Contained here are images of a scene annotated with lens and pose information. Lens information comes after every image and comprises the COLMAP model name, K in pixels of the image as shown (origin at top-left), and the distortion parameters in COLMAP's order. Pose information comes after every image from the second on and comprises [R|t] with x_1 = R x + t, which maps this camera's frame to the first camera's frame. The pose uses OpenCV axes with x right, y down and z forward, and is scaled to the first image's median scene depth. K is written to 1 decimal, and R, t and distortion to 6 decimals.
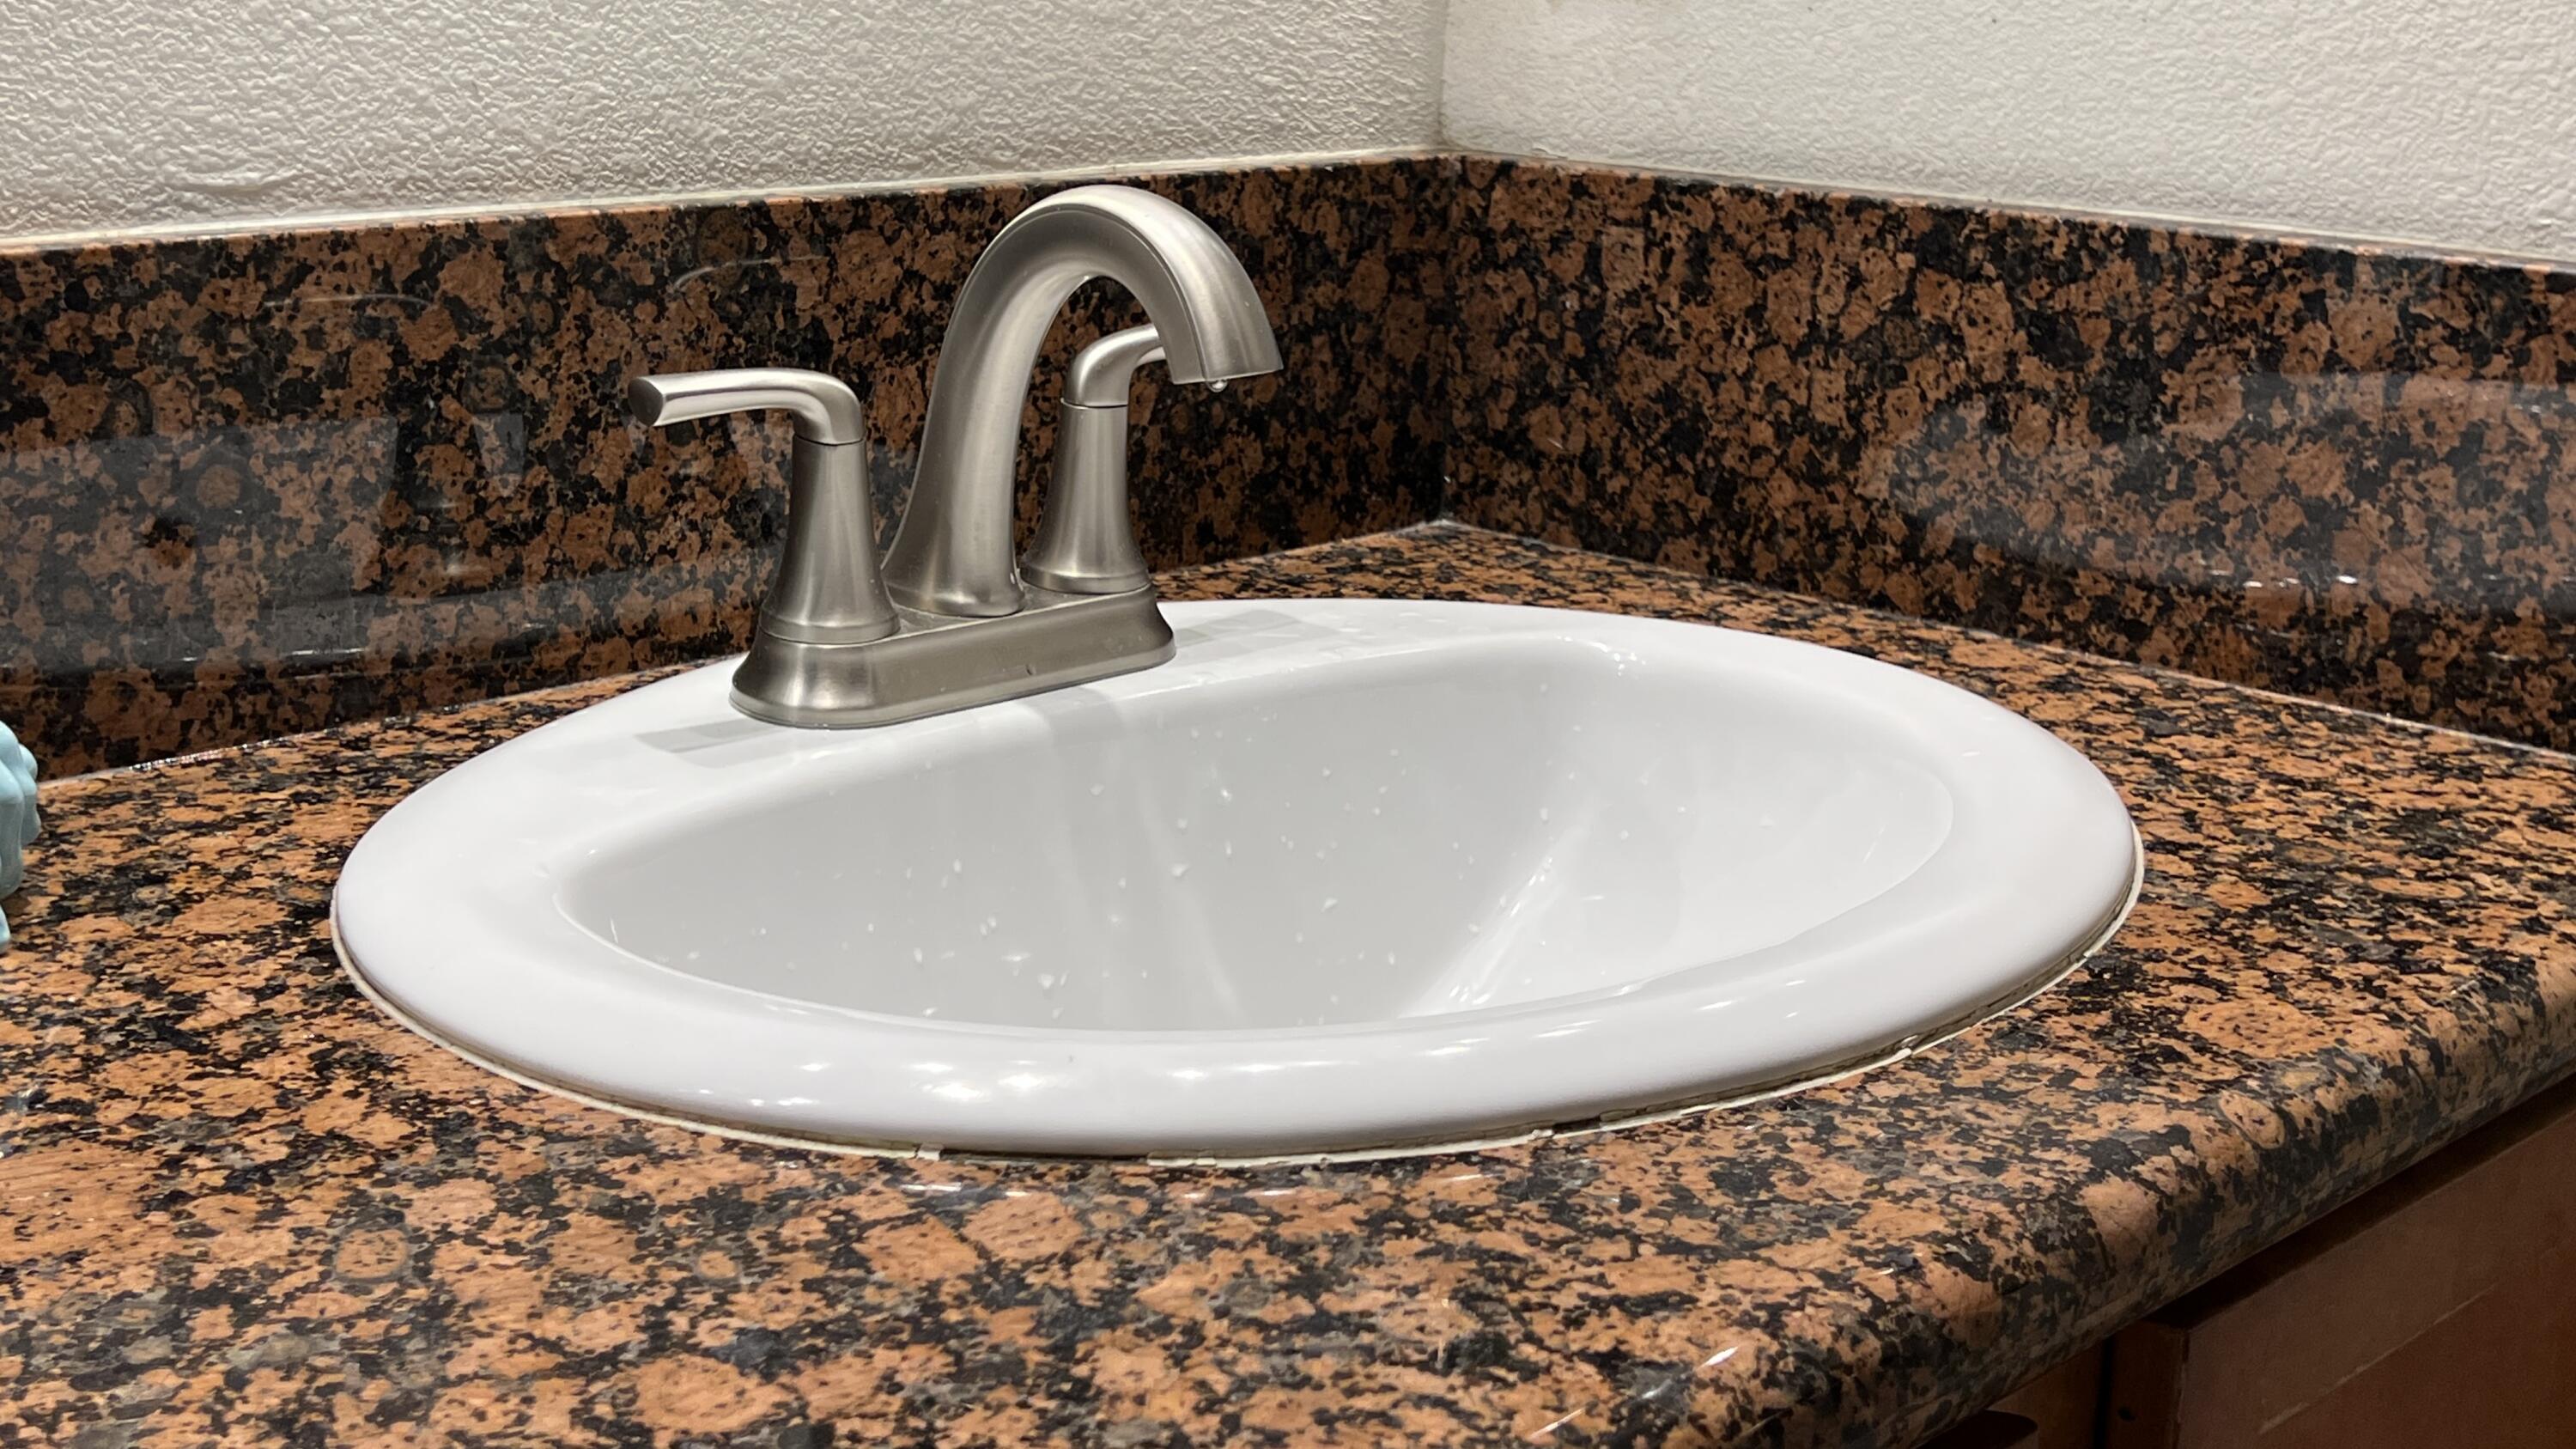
lens RADIAL K [[3143.1, 0, 1287.6], [0, 3143.1, 722.1], [0, 0, 1]] dist [0.130139, 0.000000]
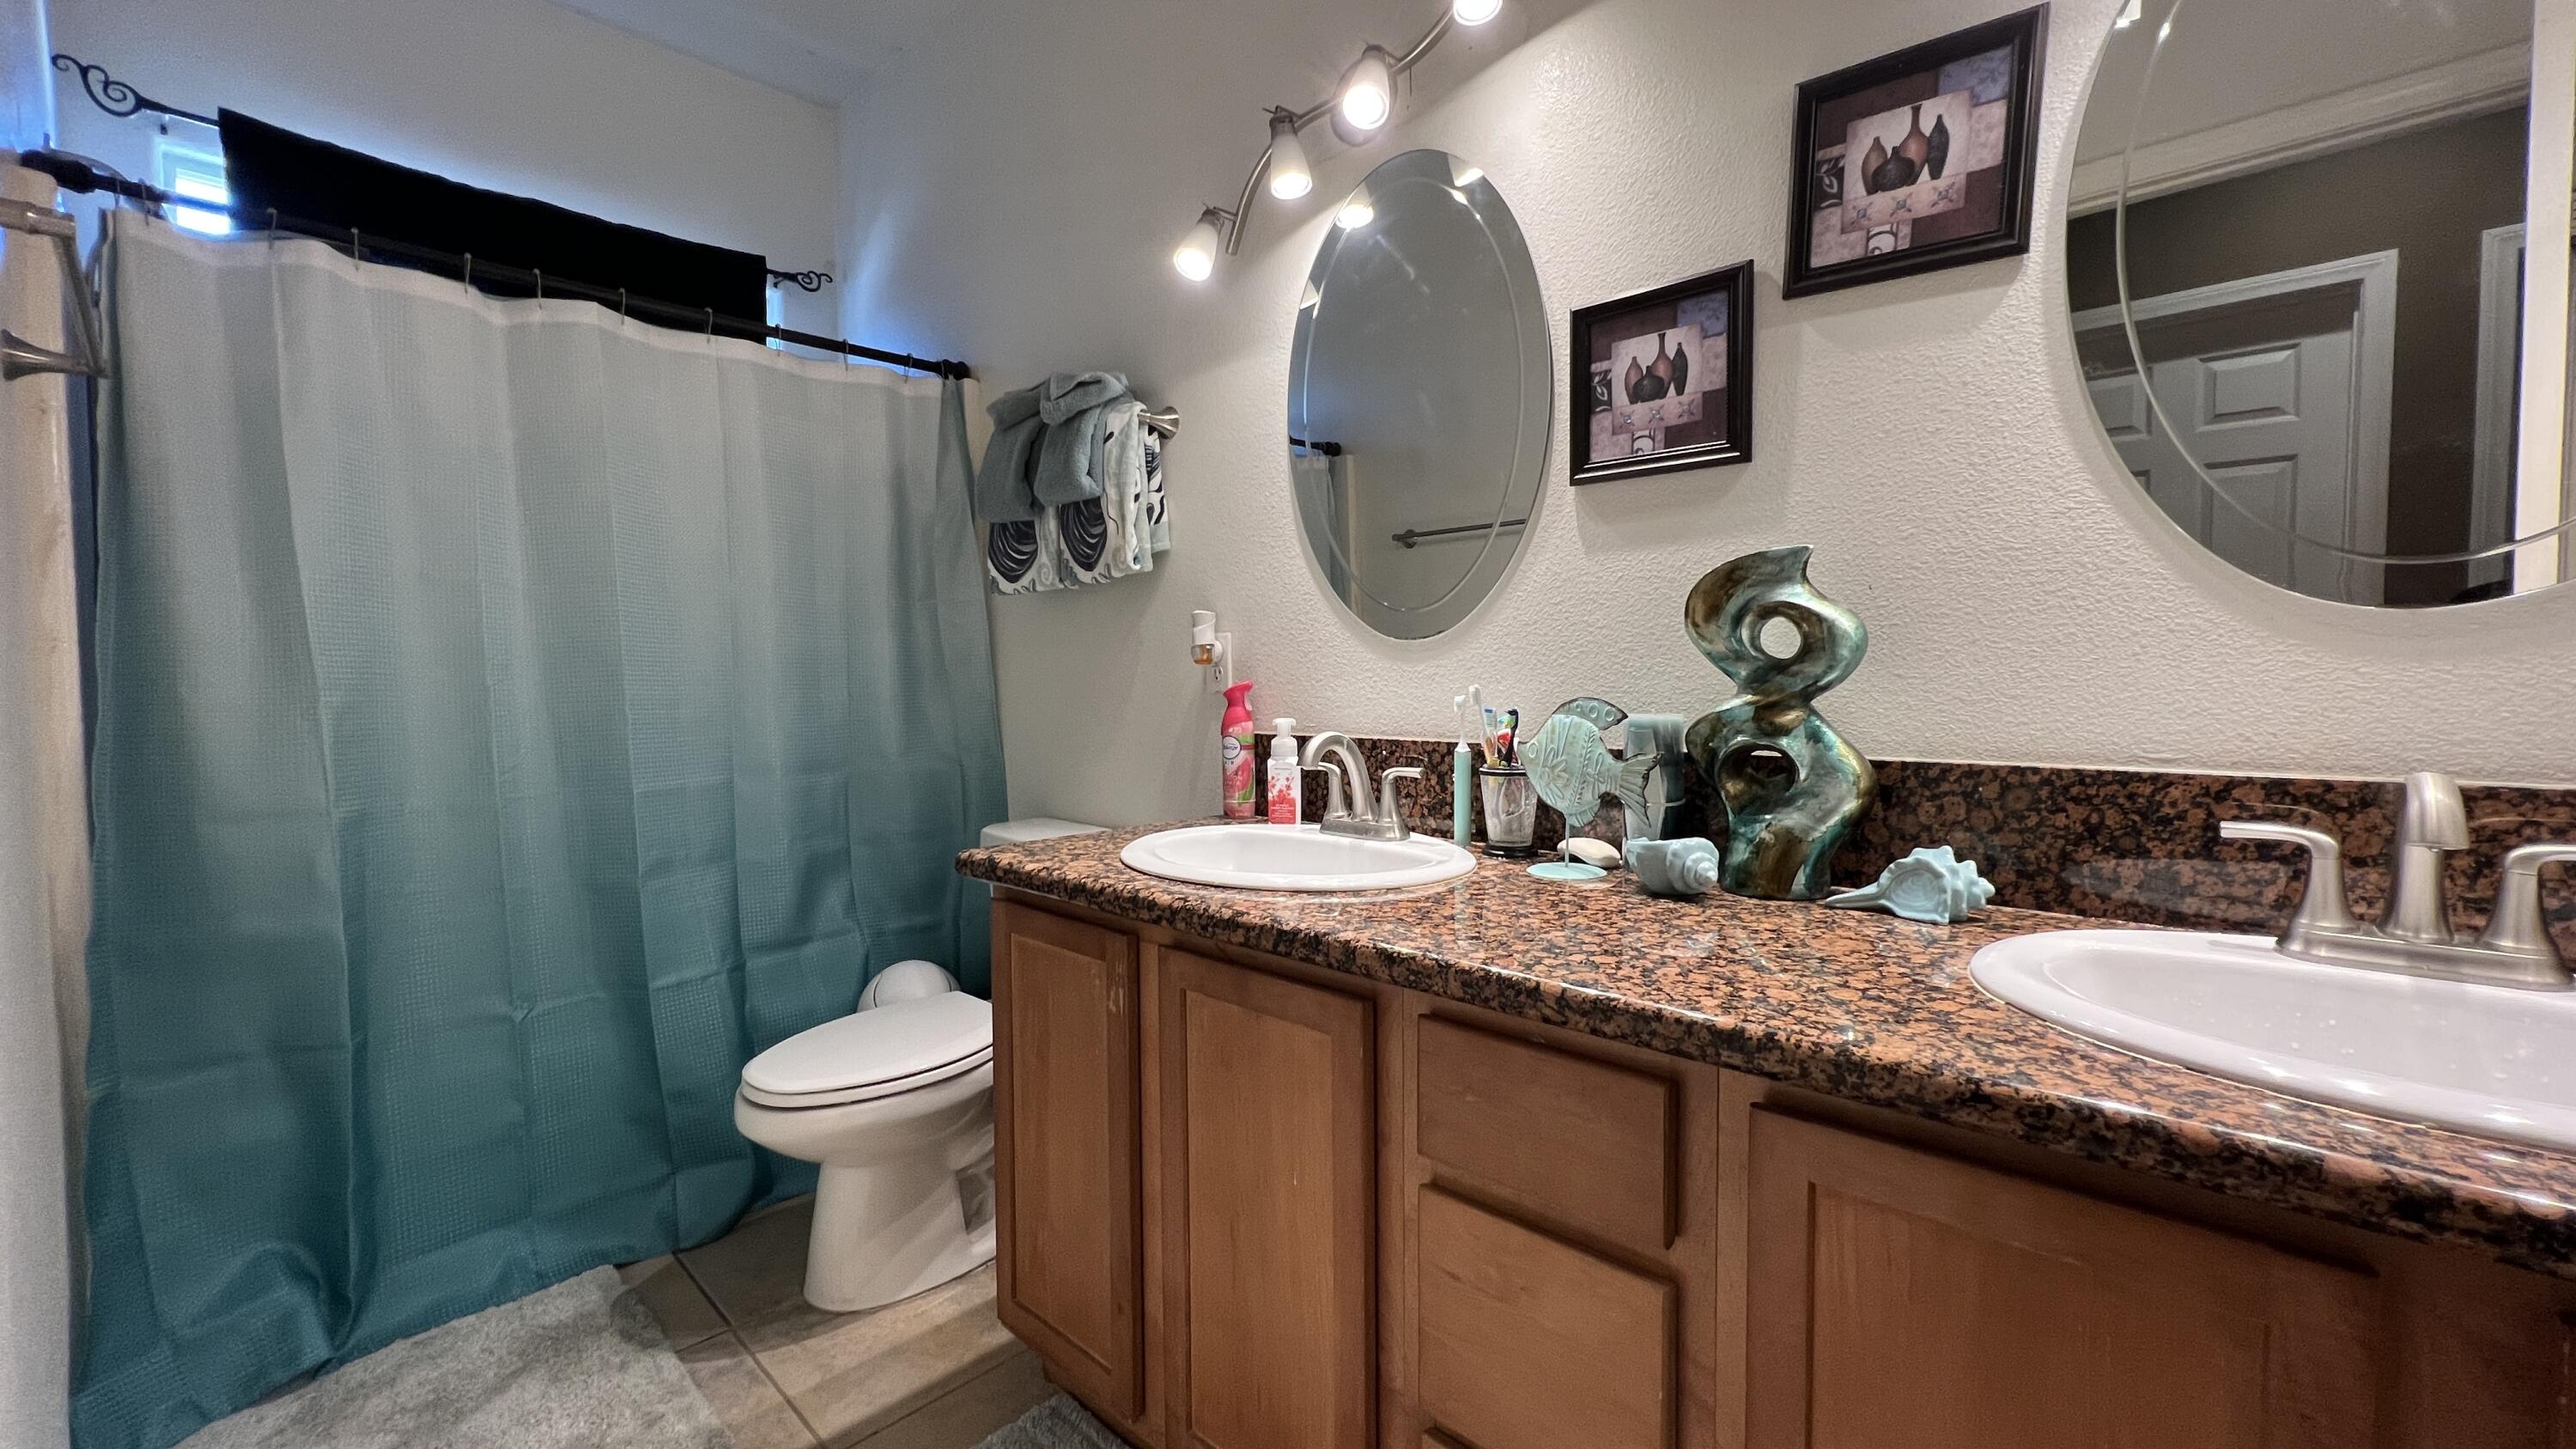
lens RADIAL K [[1030.2, 0, 1286.8], [0, 1030.2, 722.1], [0, 0, 1]] dist [-0.004716, 0.001111]
pose [[0.043331, 0.030207, -0.998604, 0.986962], [-0.252008, 0.967552, 0.018332, 0.010832], [0.966755, 0.250862, 0.049537, 0.060964]]
